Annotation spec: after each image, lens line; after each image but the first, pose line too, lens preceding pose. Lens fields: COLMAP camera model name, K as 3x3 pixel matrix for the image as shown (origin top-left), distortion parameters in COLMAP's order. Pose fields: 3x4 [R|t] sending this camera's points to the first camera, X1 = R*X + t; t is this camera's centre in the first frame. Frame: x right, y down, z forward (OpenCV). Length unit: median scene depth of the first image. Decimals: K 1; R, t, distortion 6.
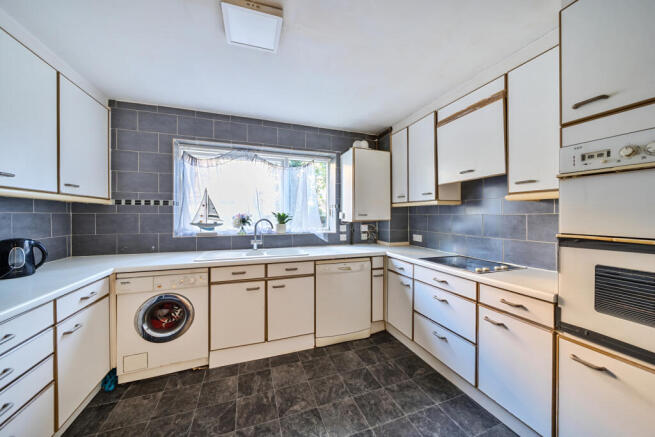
lens RADIAL K [[224.3, 0, 323.8], [0, 224.3, 216.4], [0, 0, 1]] dist [-0.006146, 0.000180]
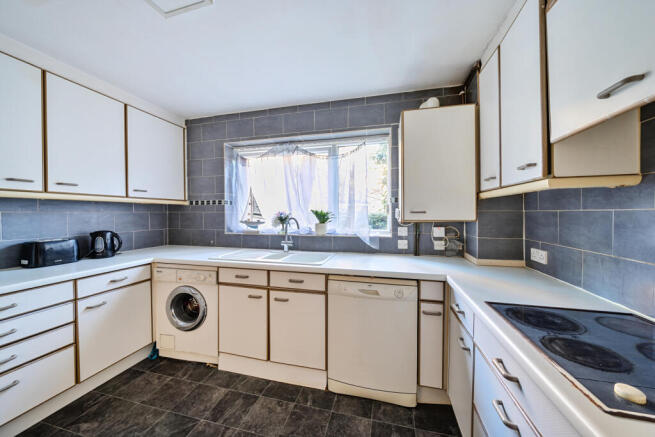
lens RADIAL K [[224.3, 0, 329.7], [0, 224.3, 216.5], [0, 0, 1]] dist [-0.006146, 0.000180]
pose [[0.839467, 0.004243, -0.543394, 0.367910], [0.000189, 0.999967, 0.008100, 0.000139], [0.543411, -0.006903, 0.839438, 0.378843]]
